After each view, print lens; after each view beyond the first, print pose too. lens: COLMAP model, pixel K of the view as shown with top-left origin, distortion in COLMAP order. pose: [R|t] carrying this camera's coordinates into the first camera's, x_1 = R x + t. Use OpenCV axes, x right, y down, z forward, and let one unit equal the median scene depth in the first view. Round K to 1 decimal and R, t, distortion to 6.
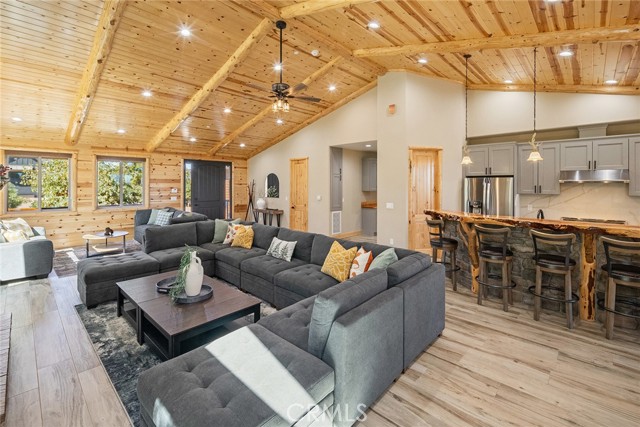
lens RADIAL K [[285.7, 0, 321.7], [0, 285.7, 180.7], [0, 0, 1]] dist [-0.002052, 0.000134]
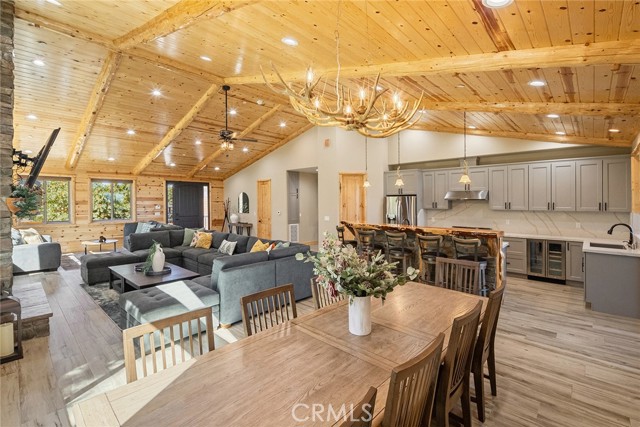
lens RADIAL K [[288.2, 0, 318.9], [0, 288.2, 201.7], [0, 0, 1]] dist [0.015553, -0.000894]
pose [[0.999989, -0.001356, 0.004595, 0.191520], [0.001302, 0.999929, 0.011846, -0.002371], [-0.004611, -0.011840, 0.999919, -0.267381]]
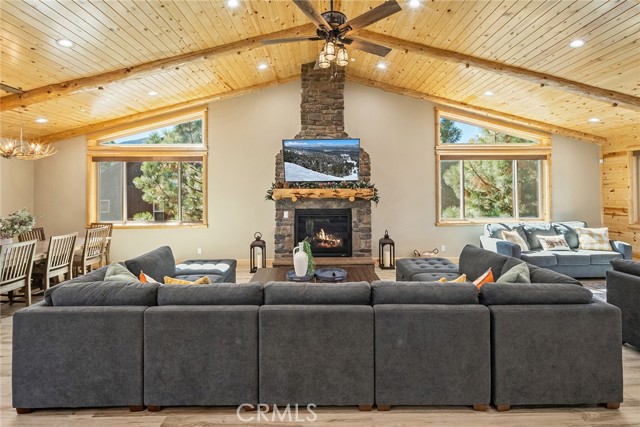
lens RADIAL K [[285.2, 0, 324.3], [0, 285.2, 183.8], [0, 0, 1]] dist [0.001659, -0.000217]
pose [[-0.713391, -0.016330, -0.700576, 0.175790], [0.011513, 0.999320, -0.035017, 0.011990], [0.700672, -0.033047, -0.712718, 0.906962]]
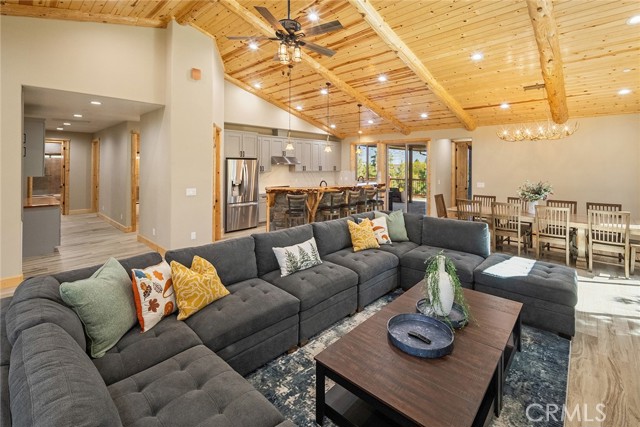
lens RADIAL K [[287.9, 0, 323.1], [0, 287.9, 164.3], [0, 0, 1]] dist [0.001128, -0.000906]
pose [[-0.007621, 0.000699, 0.999971, -0.546652], [-0.016247, 0.999868, -0.000823, 0.003354], [-0.999839, -0.016253, -0.007608, 0.598102]]
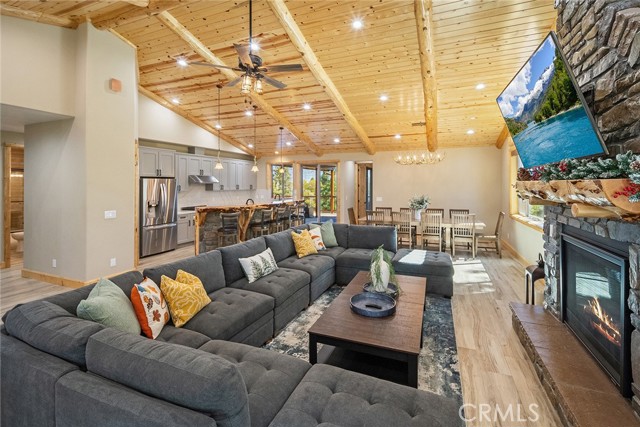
lens RADIAL K [[285.2, 0, 324.3], [0, 285.2, 183.8], [0, 0, 1]] dist [0.001659, -0.000217]
pose [[-0.359807, -0.001515, 0.933025, -0.609098], [-0.009324, 0.999955, -0.001972, 0.004465], [-0.932980, -0.009409, -0.359805, 0.709598]]
